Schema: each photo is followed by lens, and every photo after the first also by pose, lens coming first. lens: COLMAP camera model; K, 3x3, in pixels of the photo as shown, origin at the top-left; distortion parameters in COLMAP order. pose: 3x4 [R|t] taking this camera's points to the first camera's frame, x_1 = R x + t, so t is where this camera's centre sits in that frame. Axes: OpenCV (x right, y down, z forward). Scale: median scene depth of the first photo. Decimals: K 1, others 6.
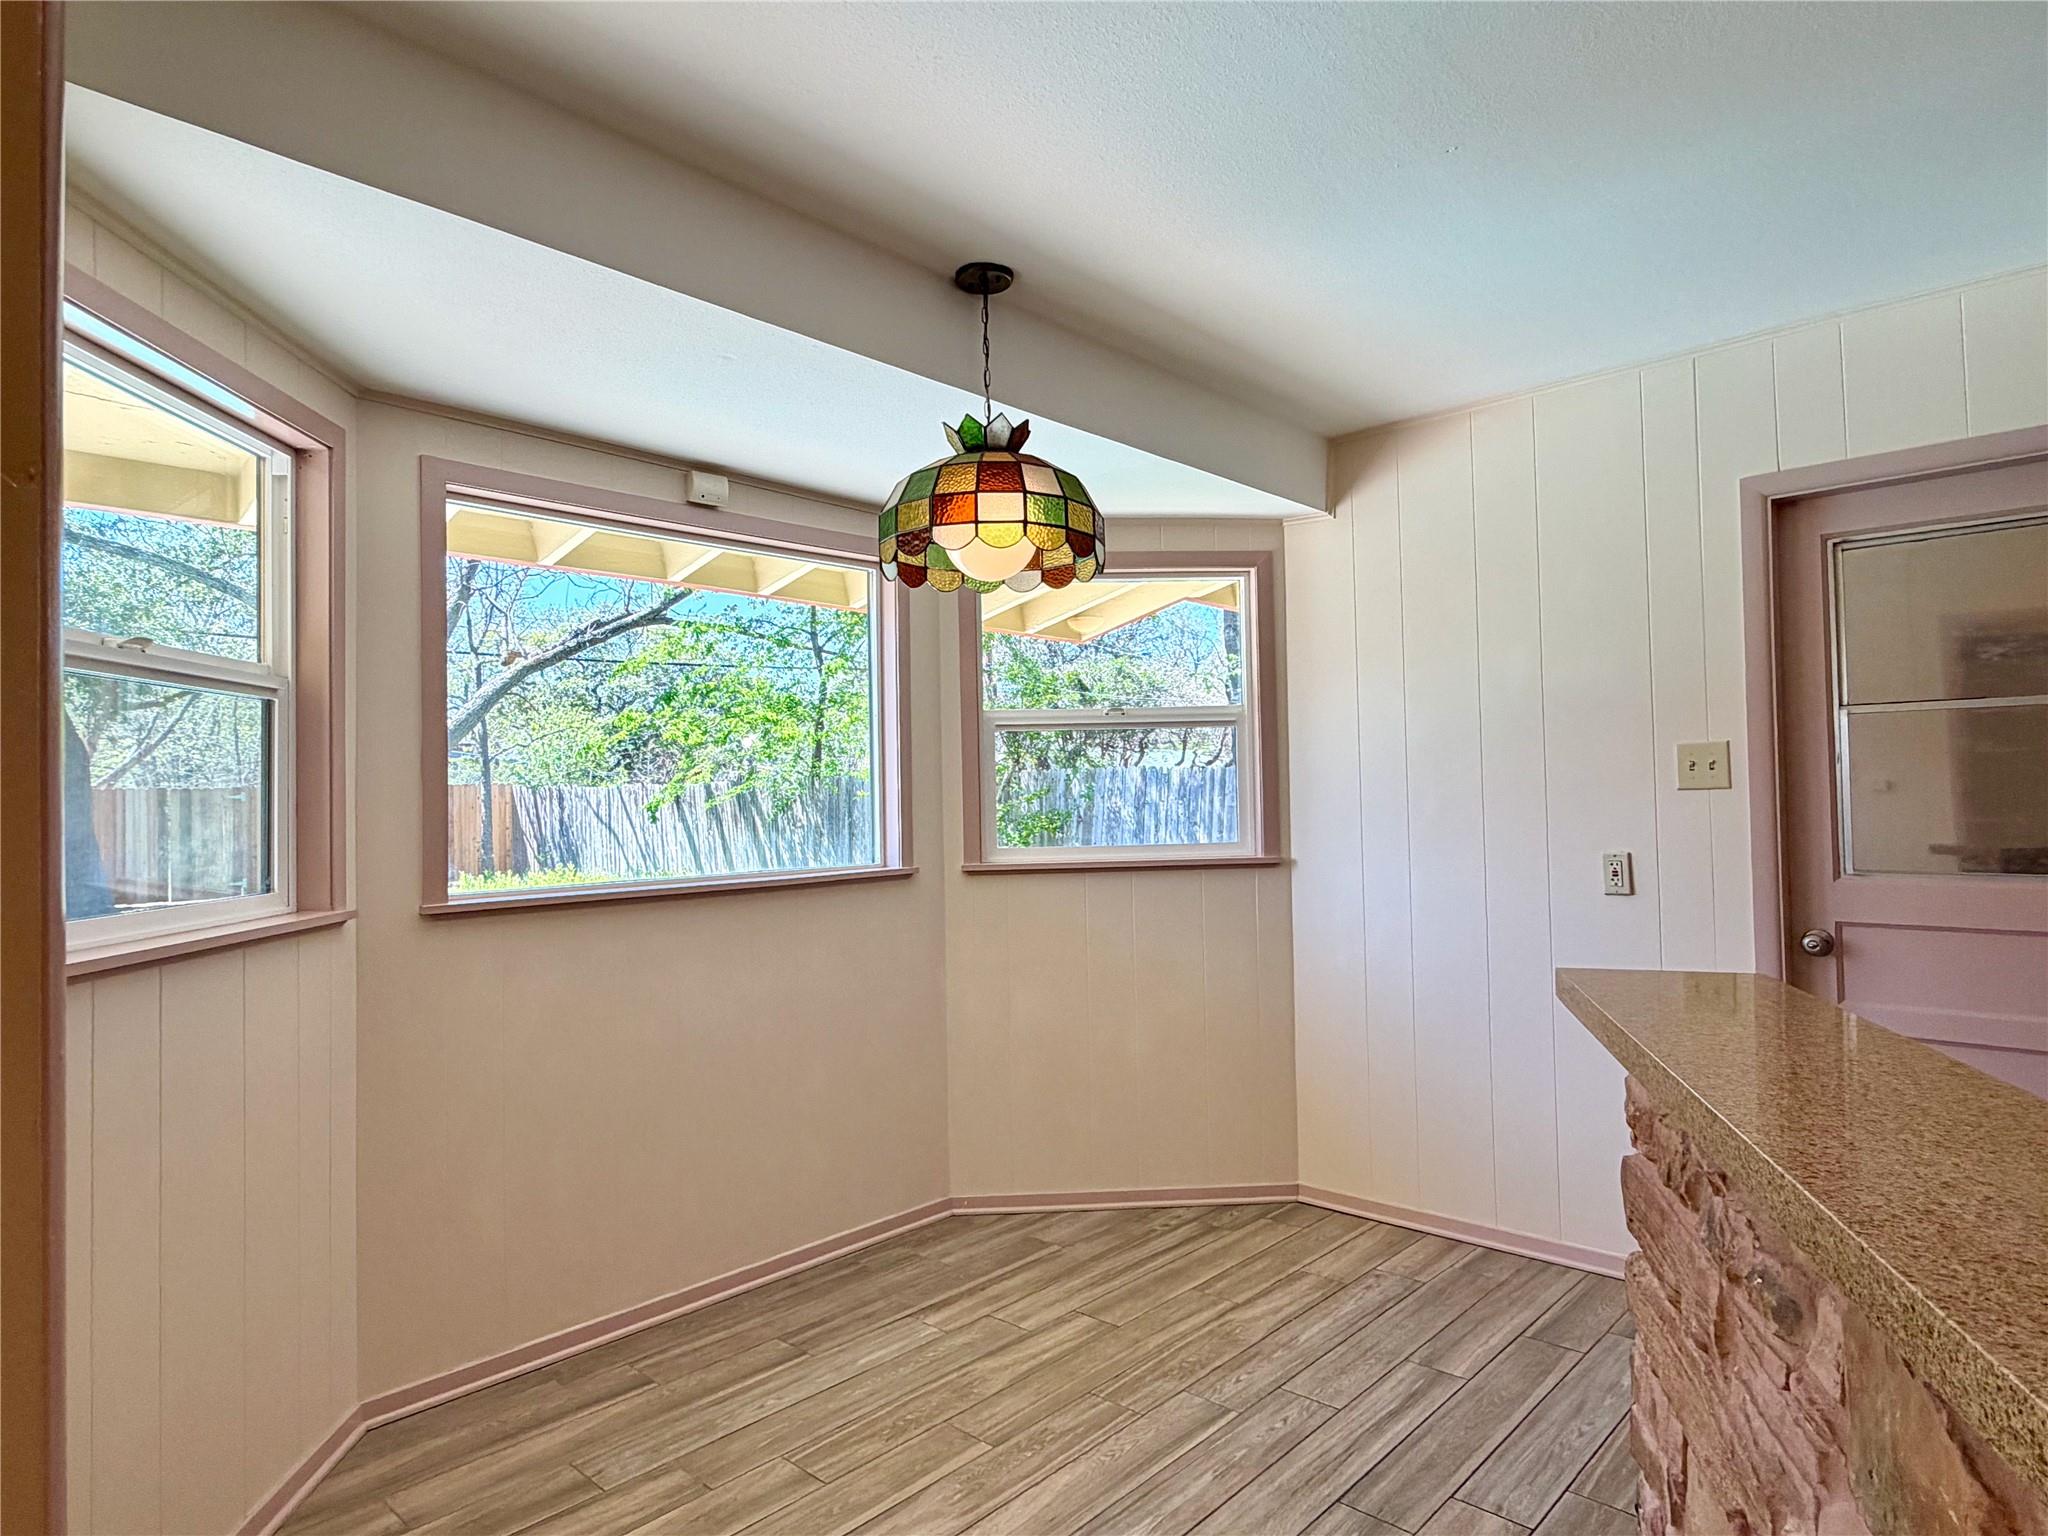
lens RADIAL K [[1193.0, 0, 1024.0], [0, 1193.0, 768.0], [0, 0, 1]] dist [-0.000173, -0.001558]
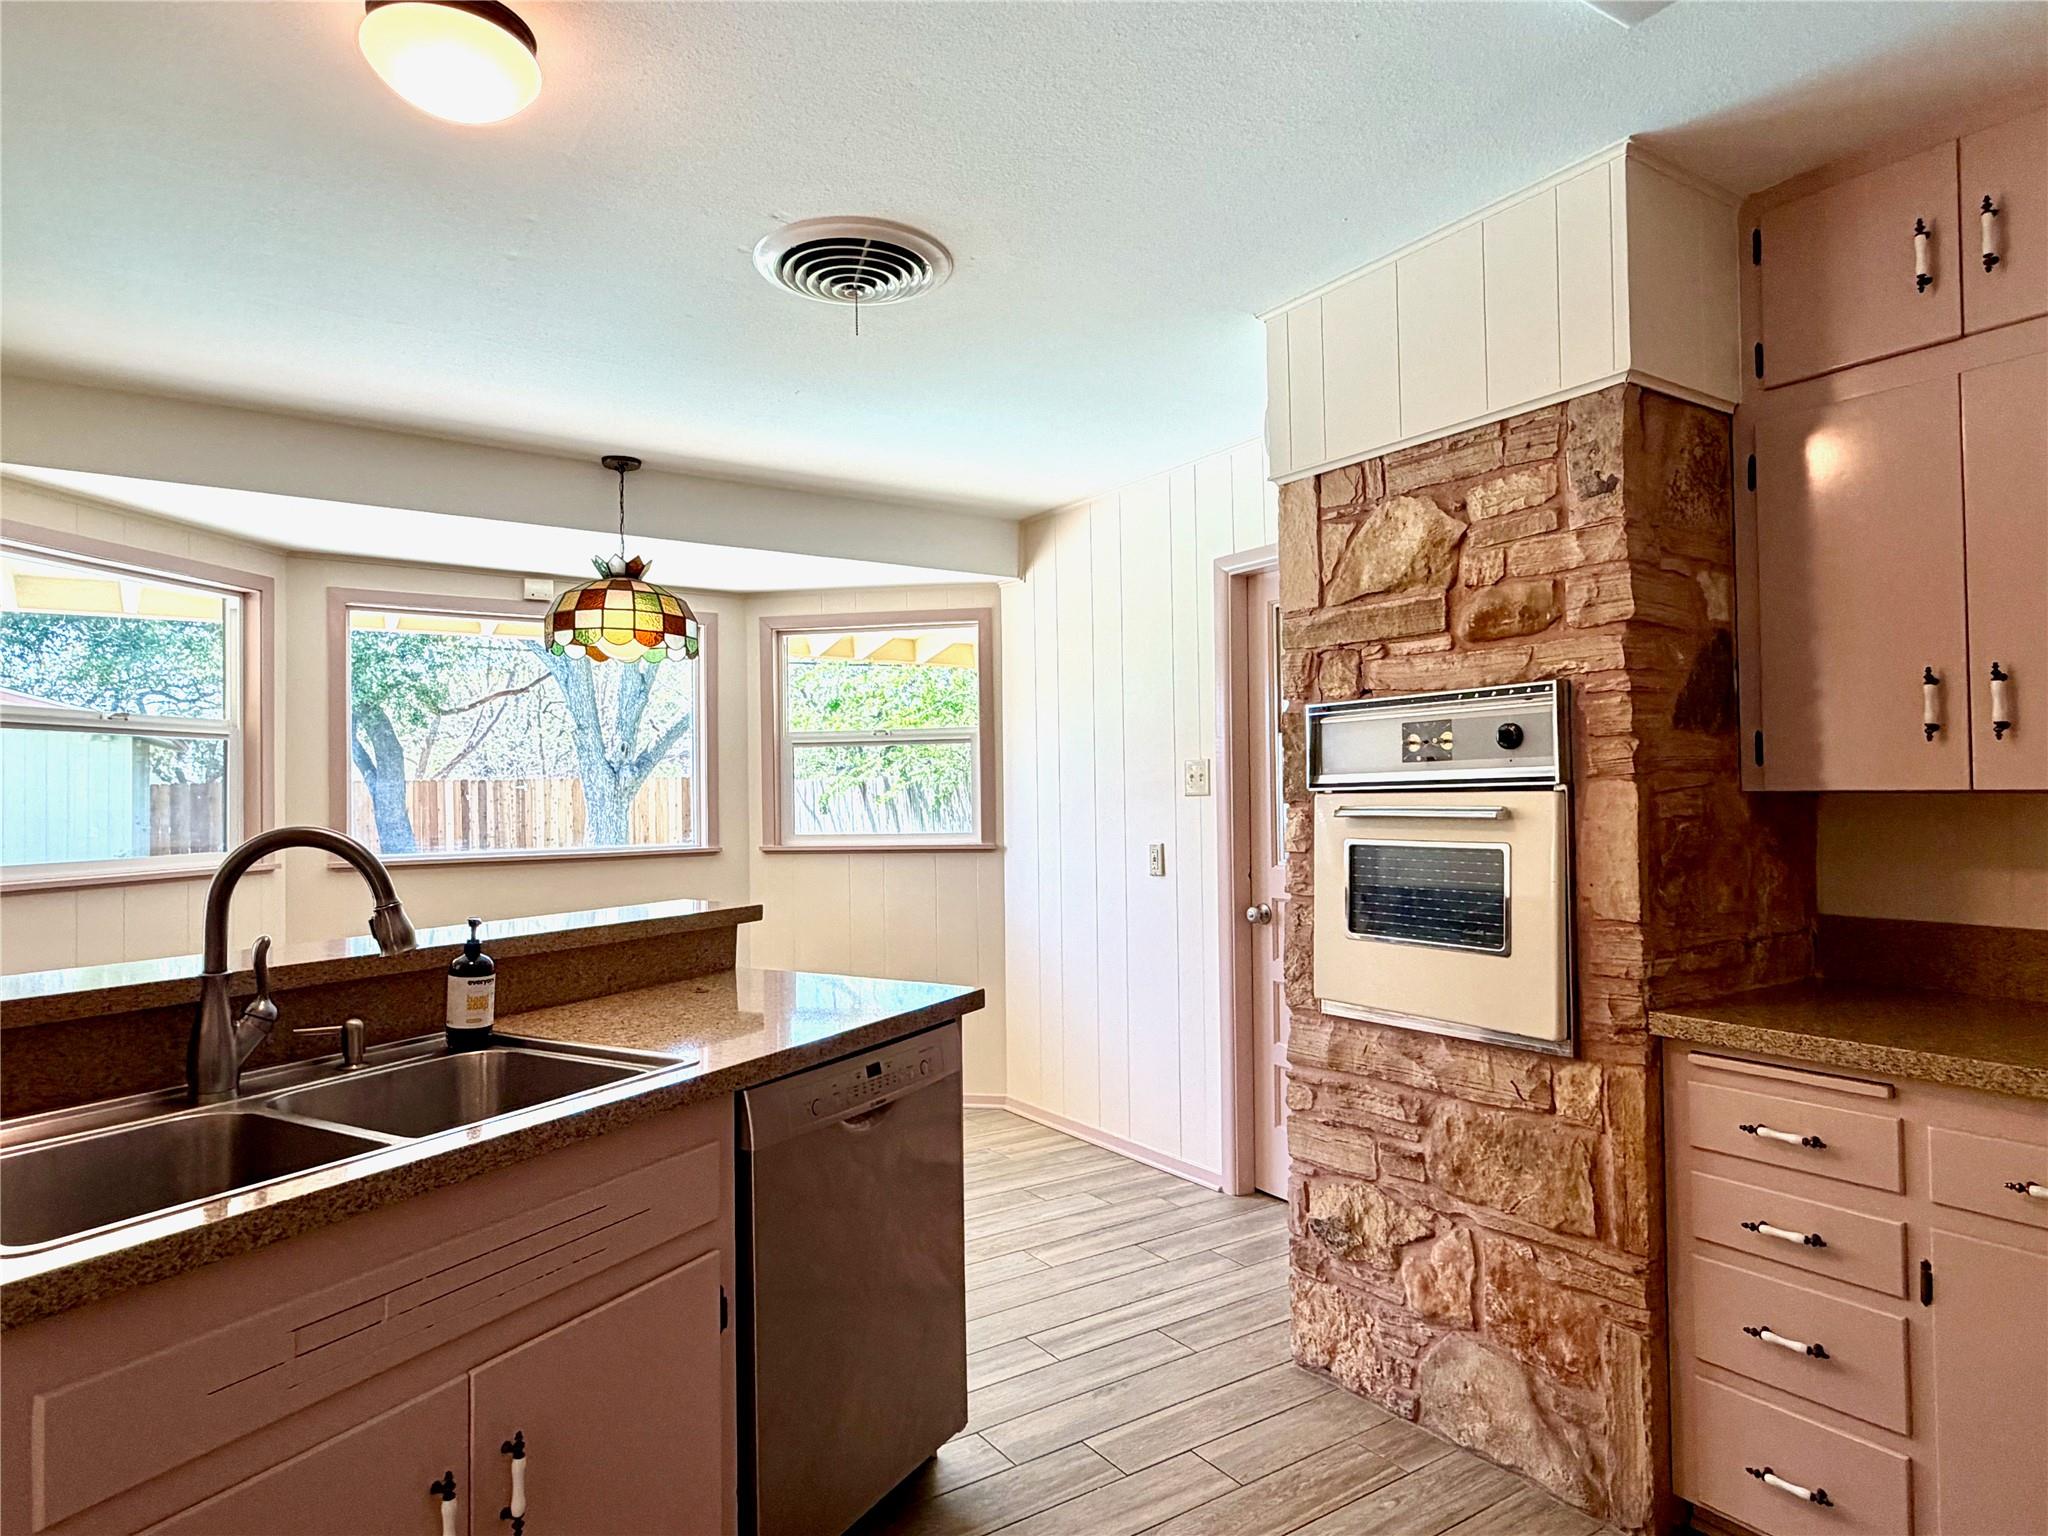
lens RADIAL K [[1193.0, 0, 1024.0], [0, 1193.0, 768.0], [0, 0, 1]] dist [-0.000173, -0.001558]
pose [[0.974026, 0.001980, -0.226426, 0.553857], [-0.000239, 0.999970, 0.007718, -0.018830], [0.226434, -0.007464, 0.973998, -0.262372]]
